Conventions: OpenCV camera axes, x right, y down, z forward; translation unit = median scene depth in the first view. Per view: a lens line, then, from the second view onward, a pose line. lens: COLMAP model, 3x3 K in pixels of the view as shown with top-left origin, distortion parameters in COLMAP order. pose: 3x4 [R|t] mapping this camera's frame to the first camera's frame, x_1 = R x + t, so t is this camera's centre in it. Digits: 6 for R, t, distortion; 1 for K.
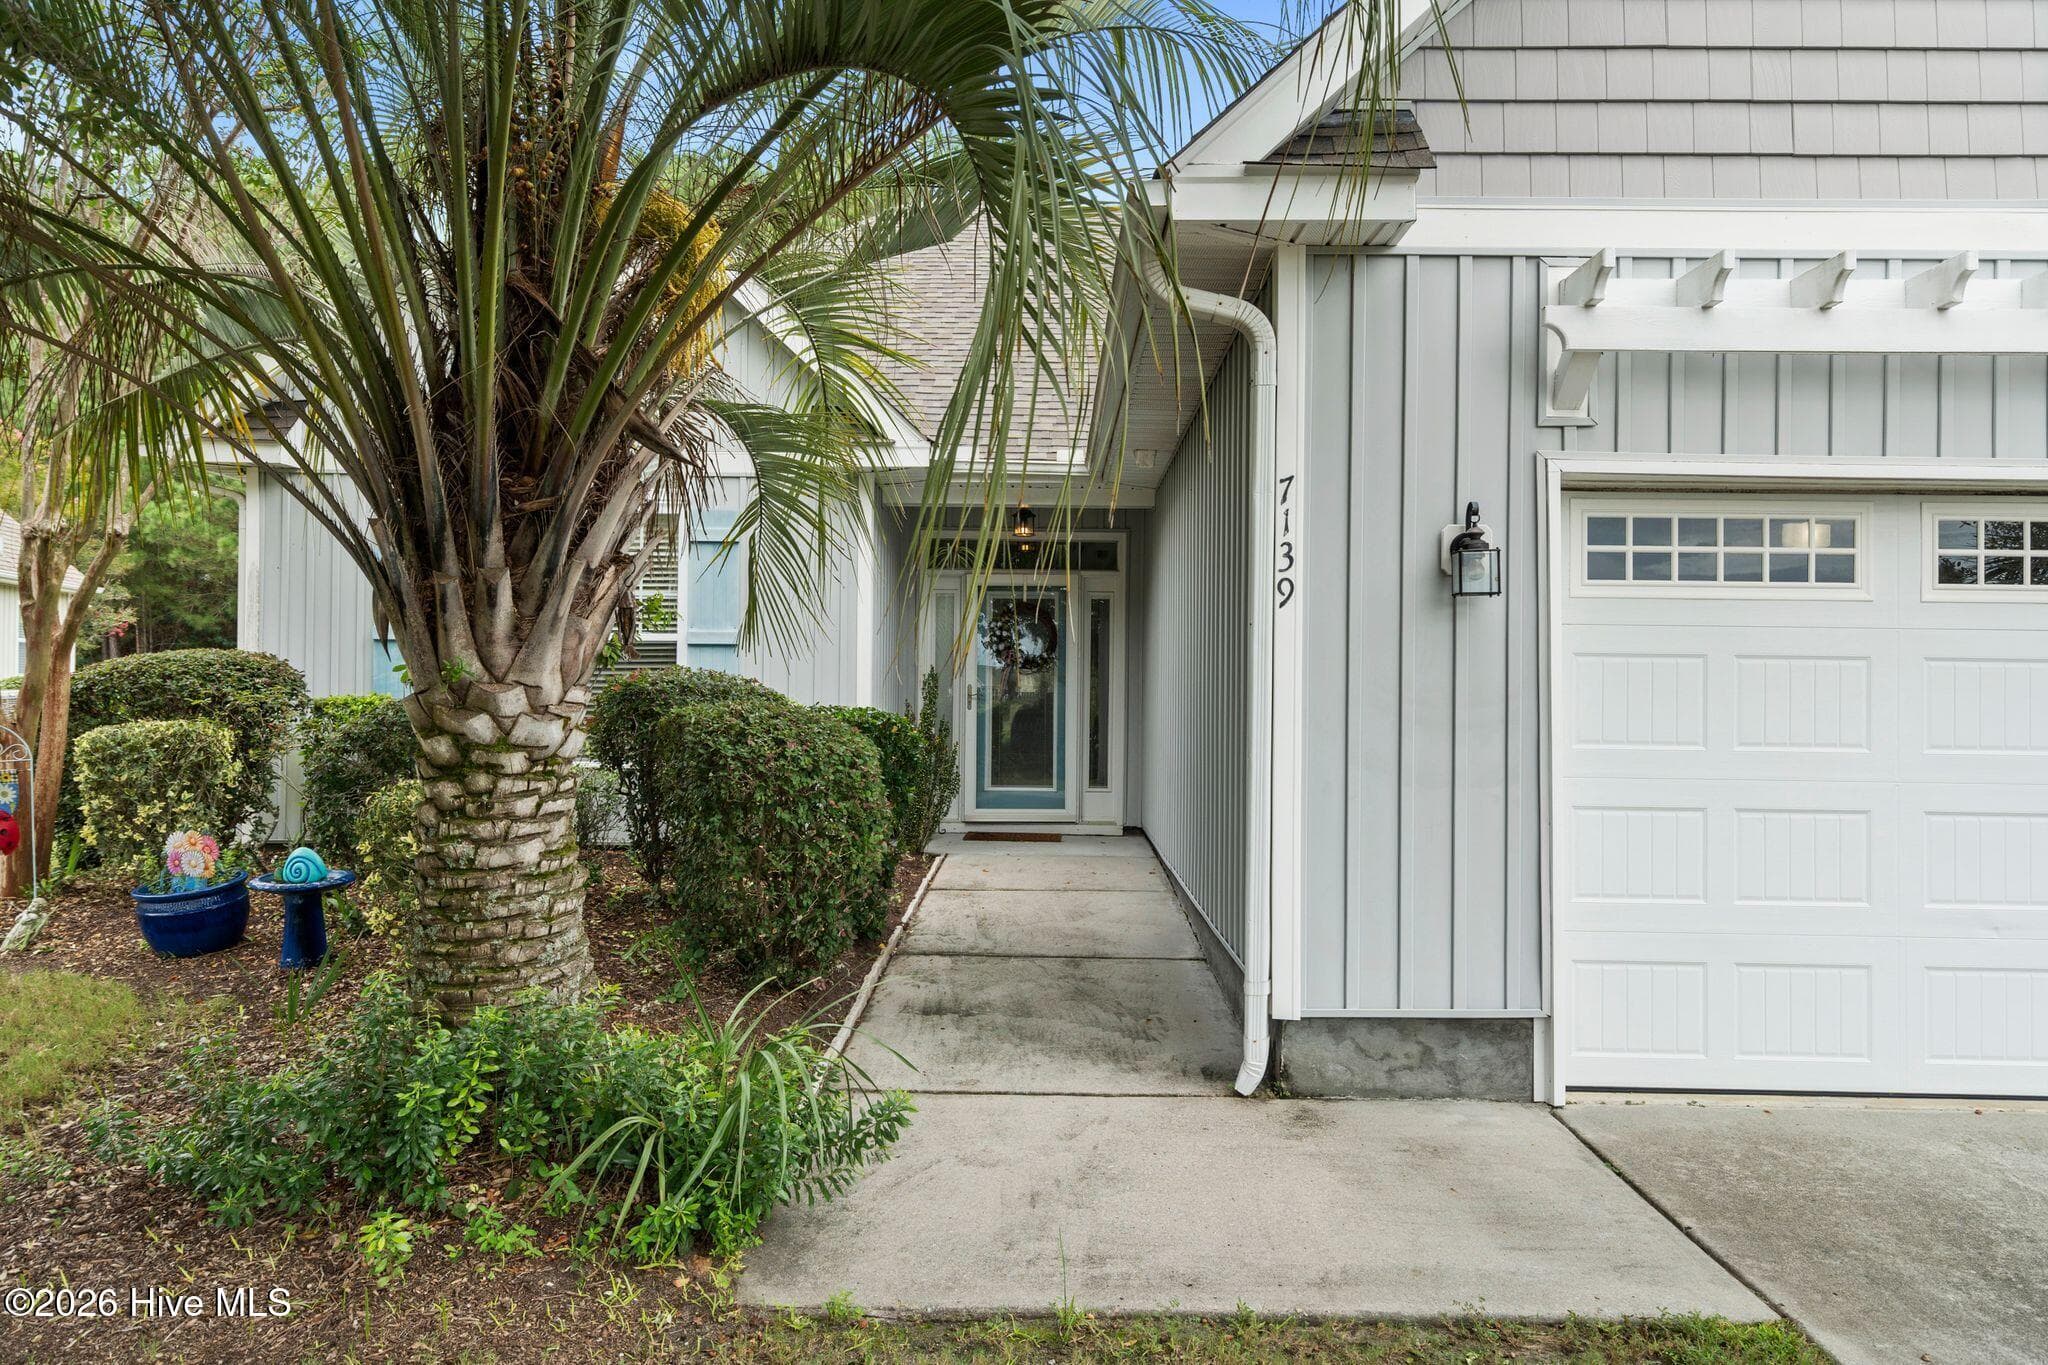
lens RADIAL K [[926.1, 0, 1016.5], [0, 926.1, 660.2], [0, 0, 1]] dist [0.001324, 0.000407]
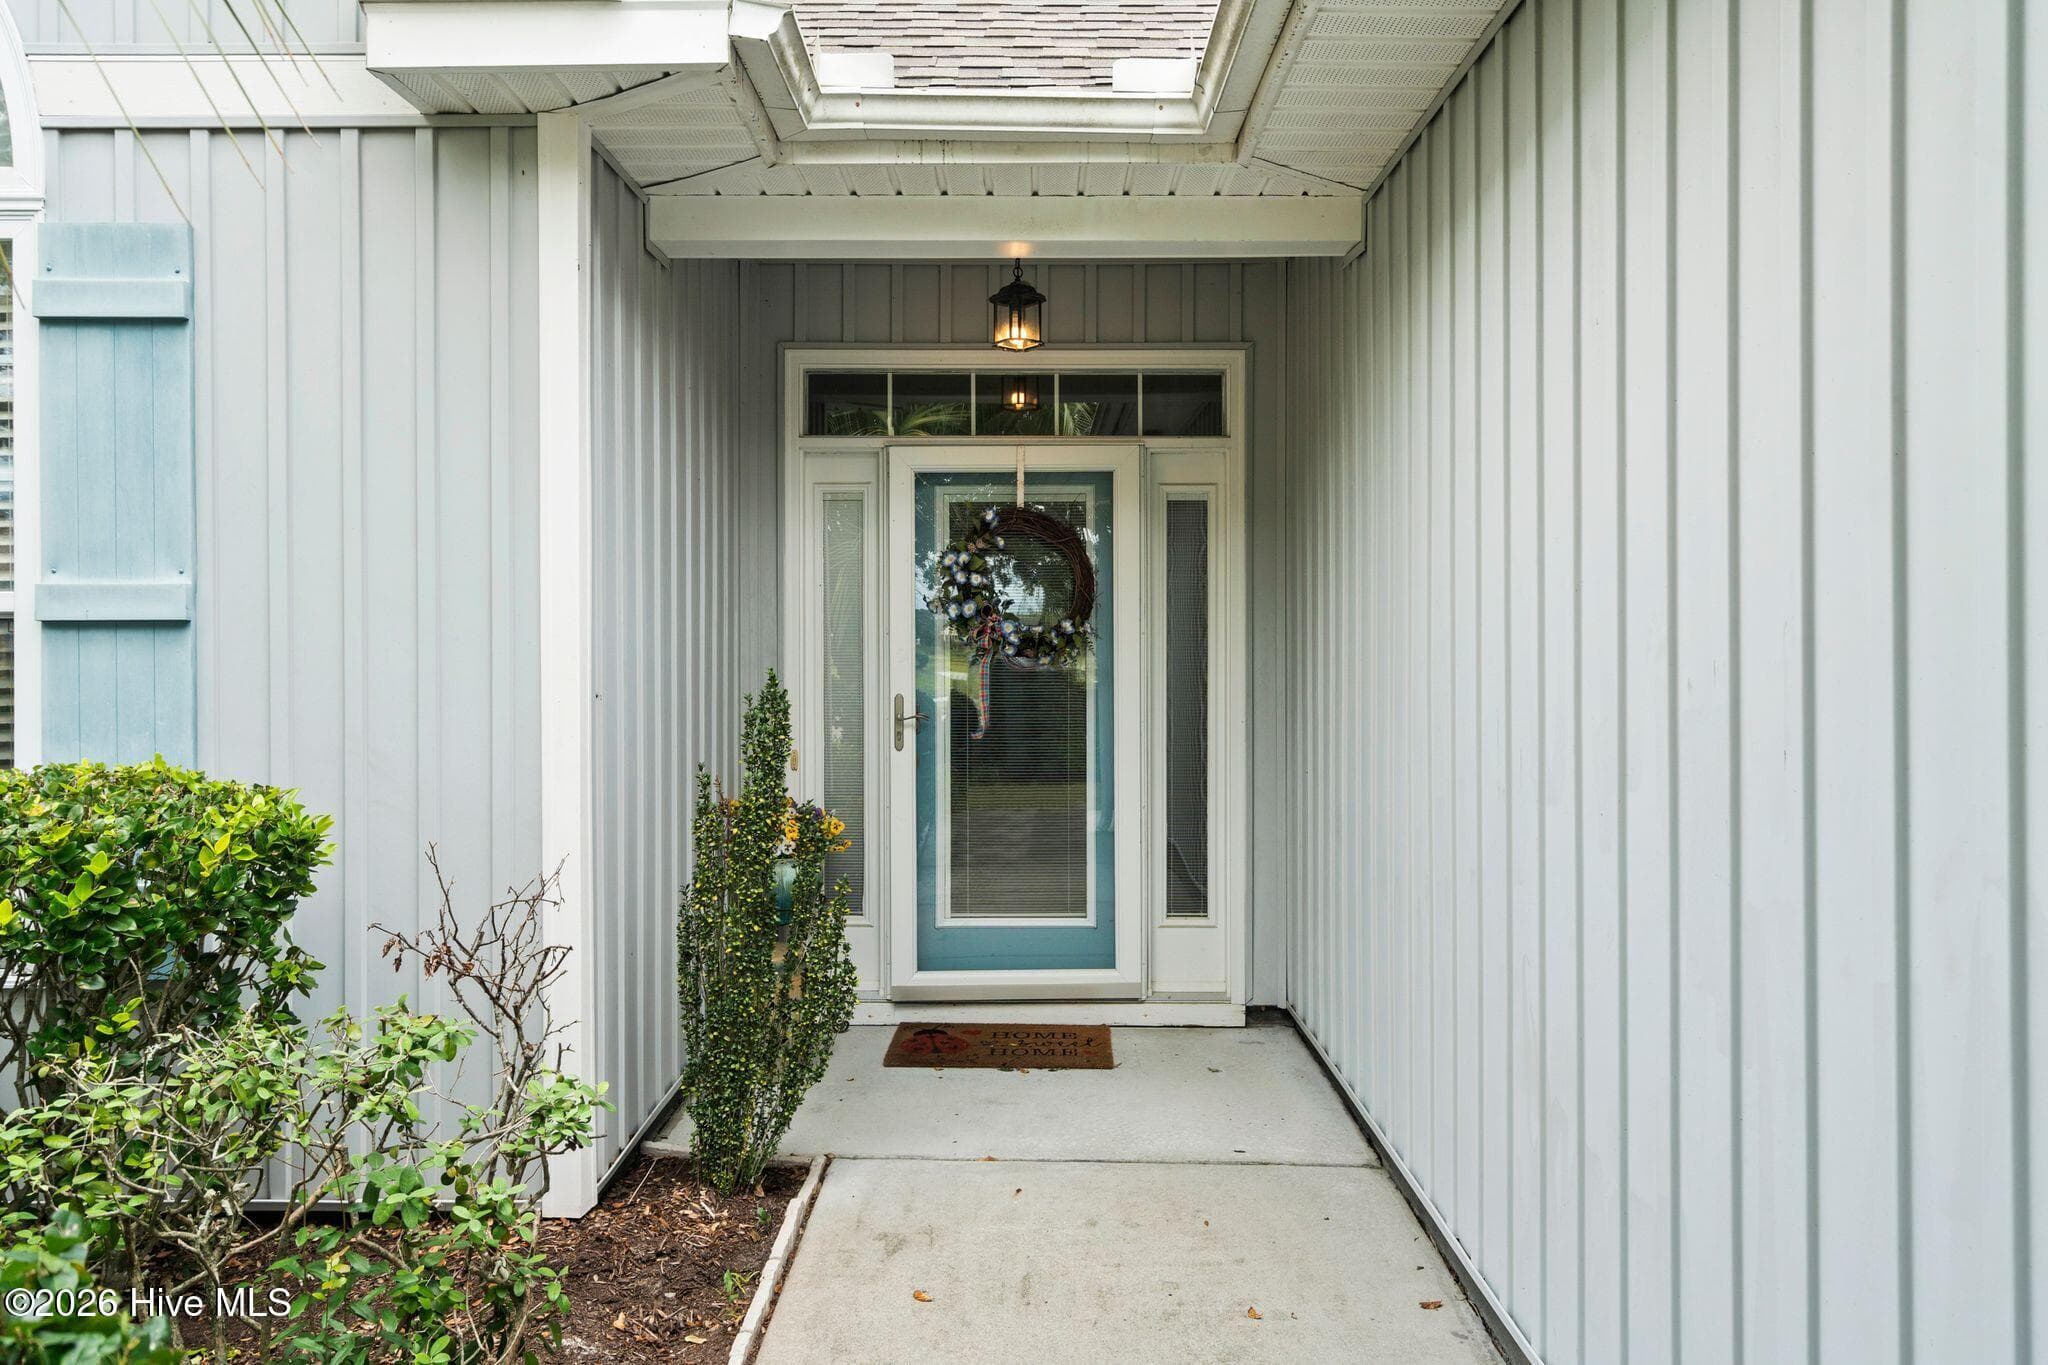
lens RADIAL K [[926.1, 0, 1016.5], [0, 926.1, 660.2], [0, 0, 1]] dist [0.001324, 0.000407]
pose [[0.999273, -0.015576, 0.034796, -0.009350], [0.013643, 0.998387, 0.055111, -0.013176], [-0.035598, -0.054596, 0.997874, 0.556679]]
